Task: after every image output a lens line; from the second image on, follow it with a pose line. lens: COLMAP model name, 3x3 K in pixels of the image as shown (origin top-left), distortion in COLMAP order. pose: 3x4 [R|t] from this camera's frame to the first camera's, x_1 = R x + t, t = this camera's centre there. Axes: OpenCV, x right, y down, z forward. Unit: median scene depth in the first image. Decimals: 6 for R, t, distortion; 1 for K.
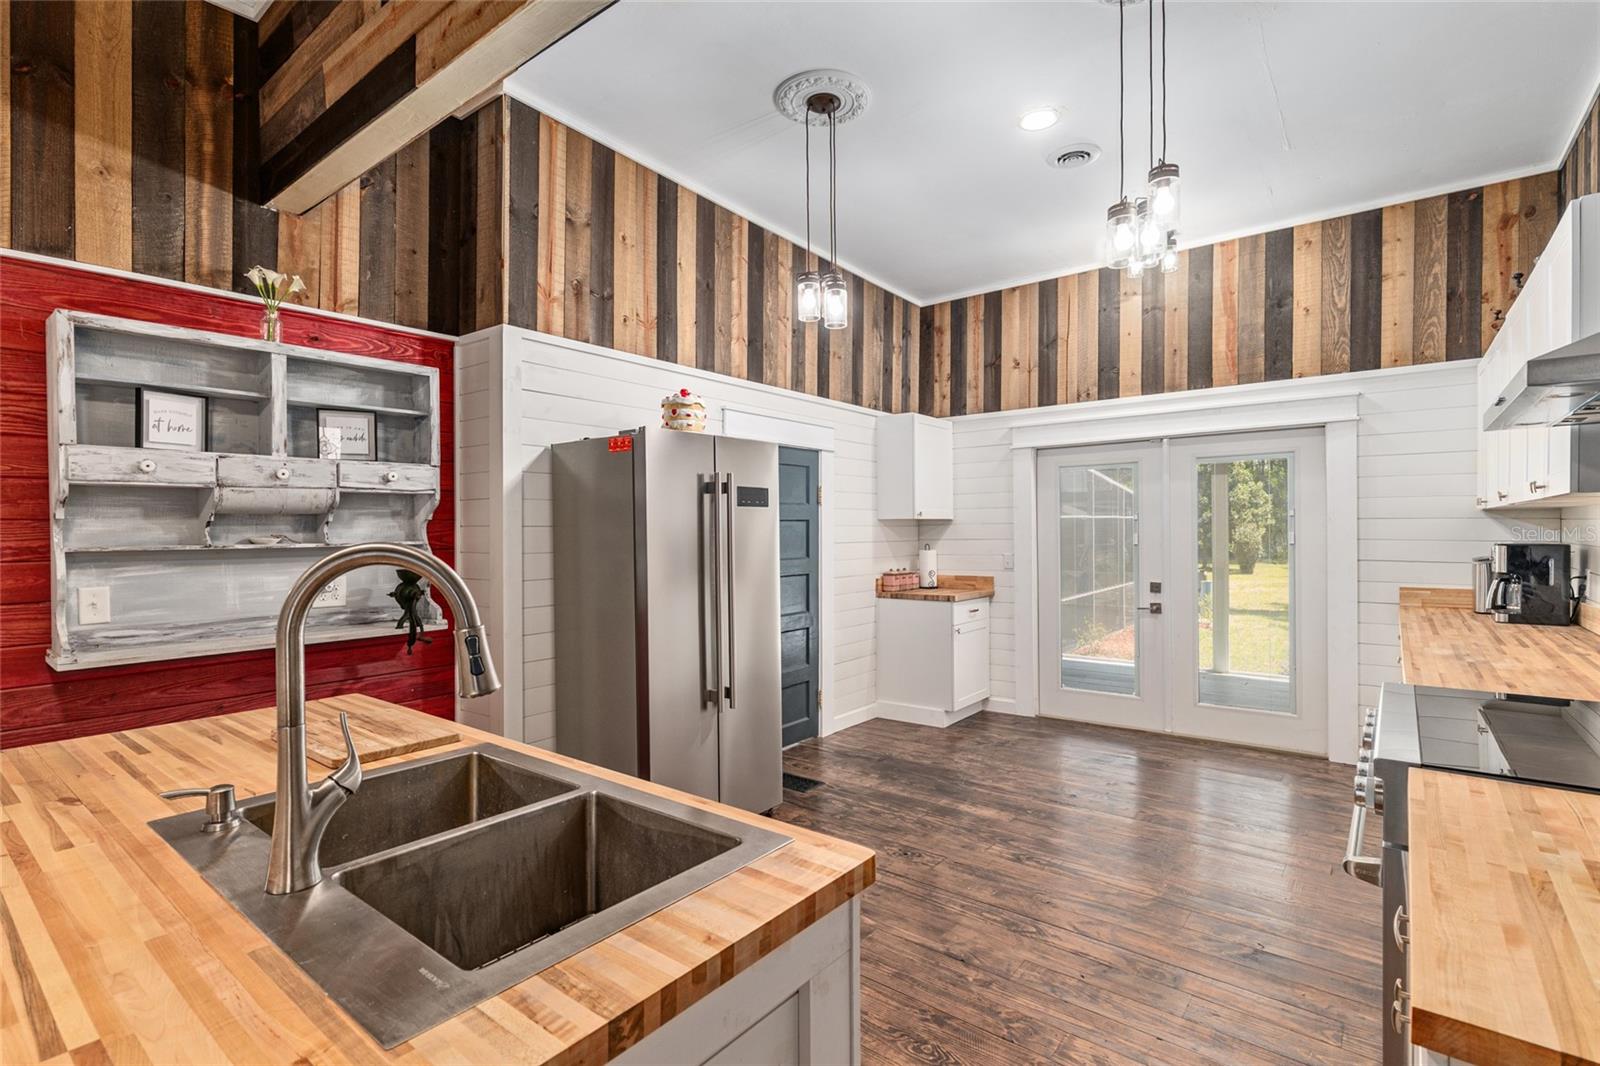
lens RADIAL K [[755.2, 0, 792.6], [0, 755.2, 534.1], [0, 0, 1]] dist [0.000076, -0.000470]
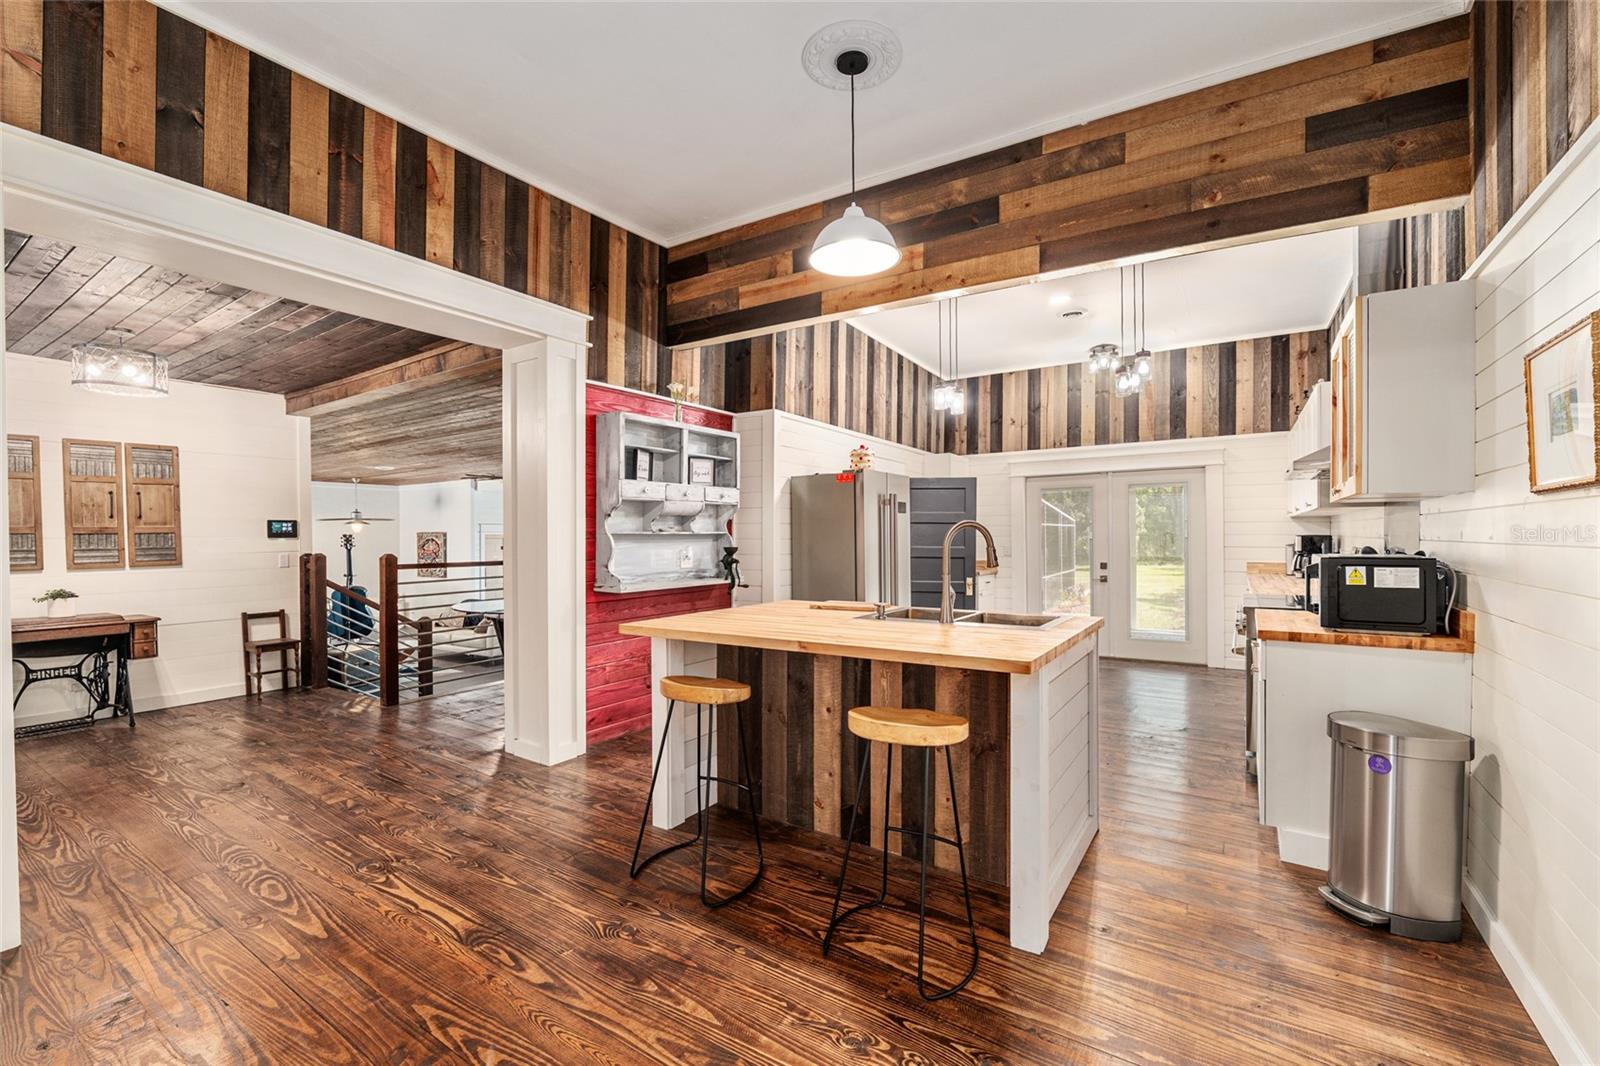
lens RADIAL K [[667.1, 0, 796.6], [0, 667.1, 535.4], [0, 0, 1]] dist [-0.012805, 0.000132]
pose [[0.996283, 0.002157, 0.086119, -0.333745], [-0.001502, 0.999969, -0.007665, 0.021481], [-0.086133, 0.007507, 0.996255, -0.399968]]
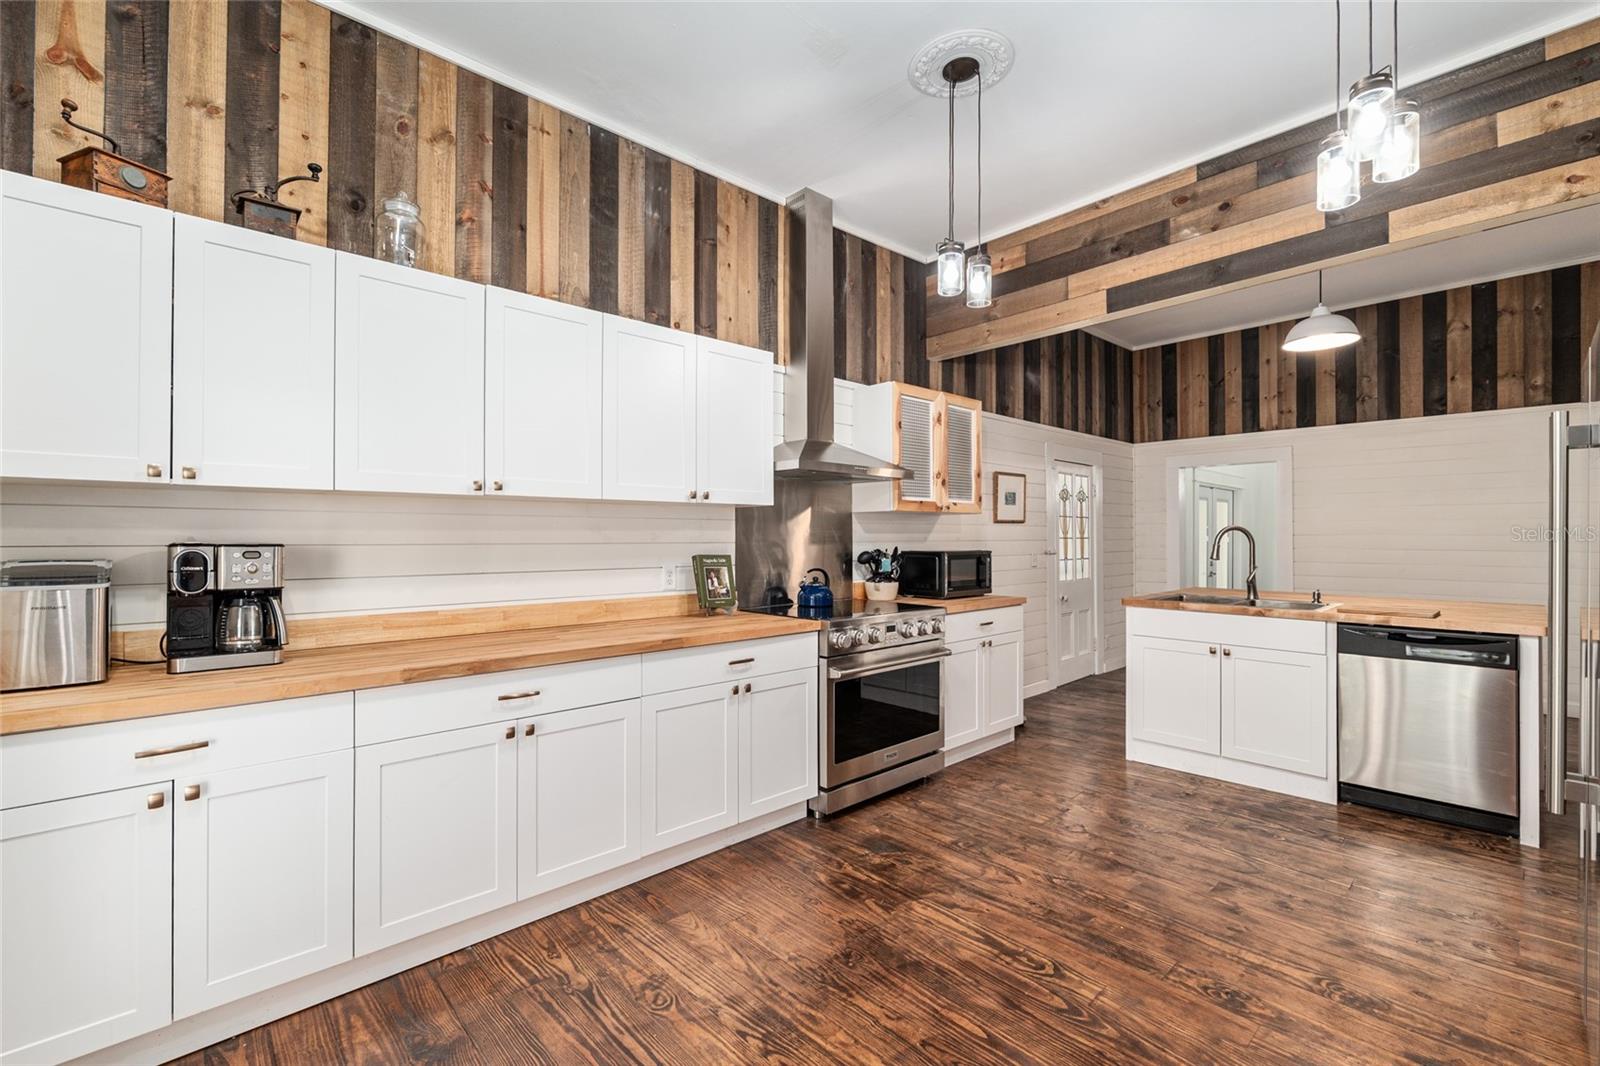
lens RADIAL K [[703.5, 0, 787.2], [0, 703.5, 532.2], [0, 0, 1]] dist [-0.003137, -0.001503]
pose [[-0.987423, 0.007846, 0.157907, 0.314075], [0.008572, 0.999956, 0.003913, 0.002979], [-0.157869, 0.005217, -0.987446, 1.206284]]
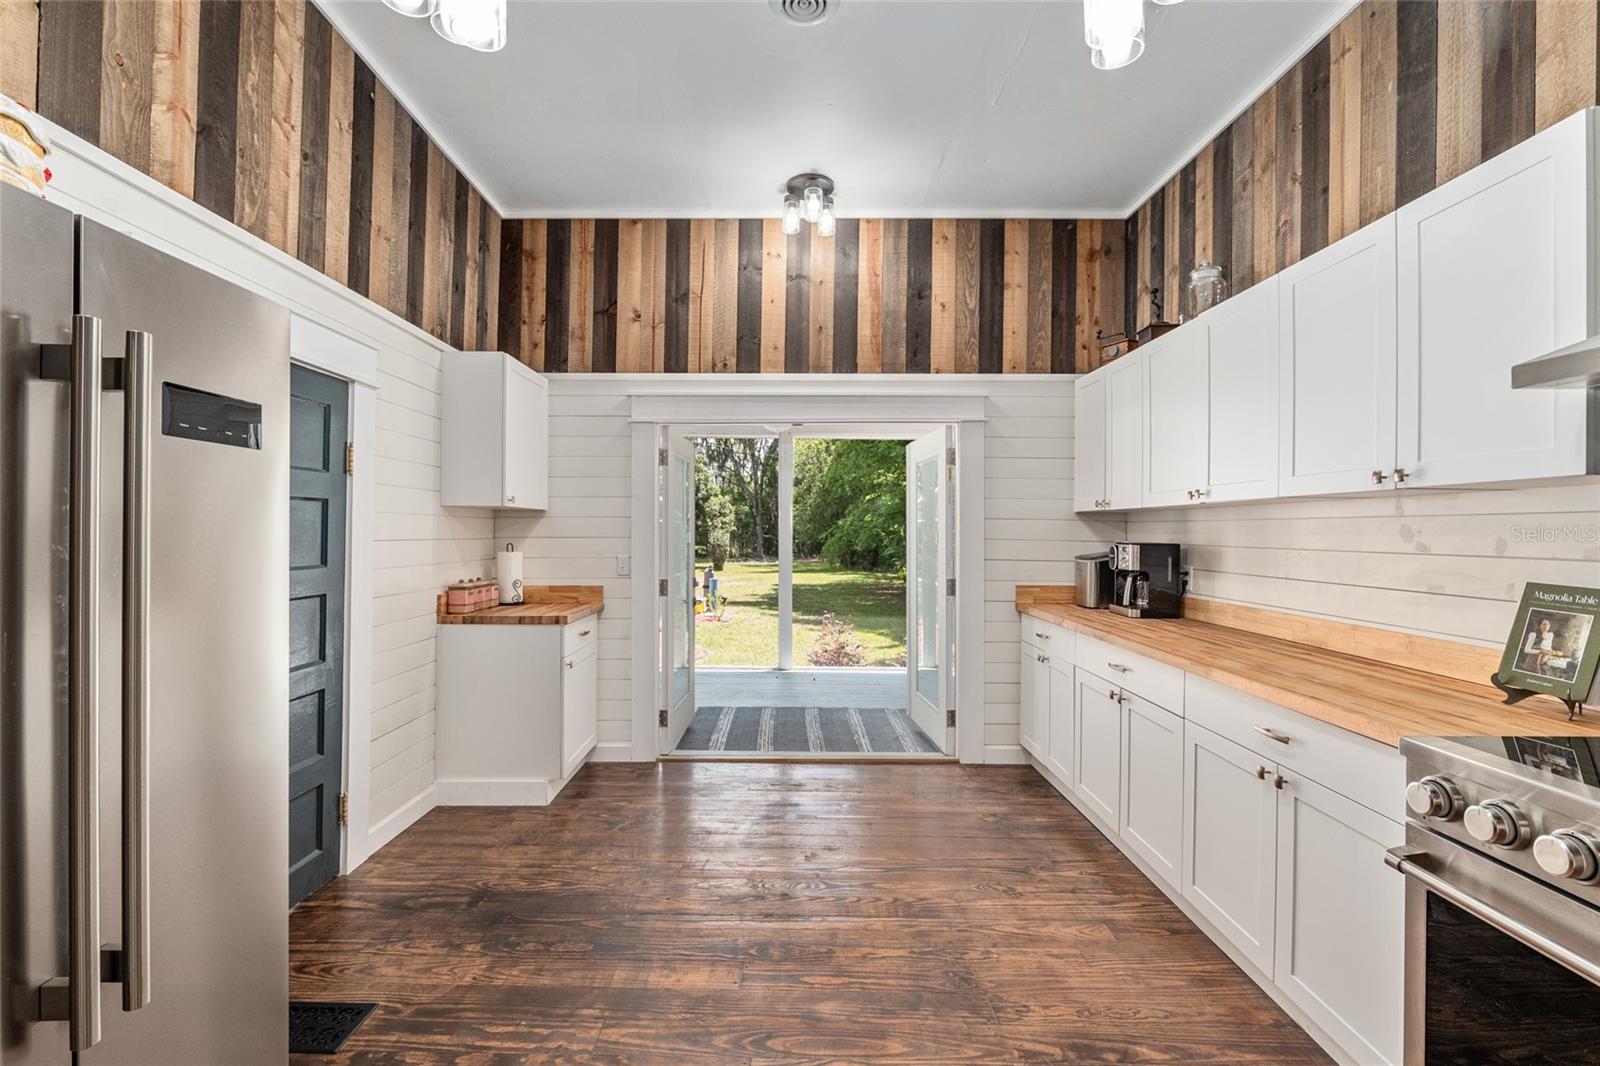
lens RADIAL K [[703.5, 0, 798.7], [0, 703.5, 528.5], [0, 0, 1]] dist [-0.003137, -0.001503]
pose [[0.784430, 0.016599, 0.619996, -0.031016], [-0.009196, 0.999843, -0.015133, 0.009354], [-0.620150, 0.006169, 0.784459, 0.412258]]
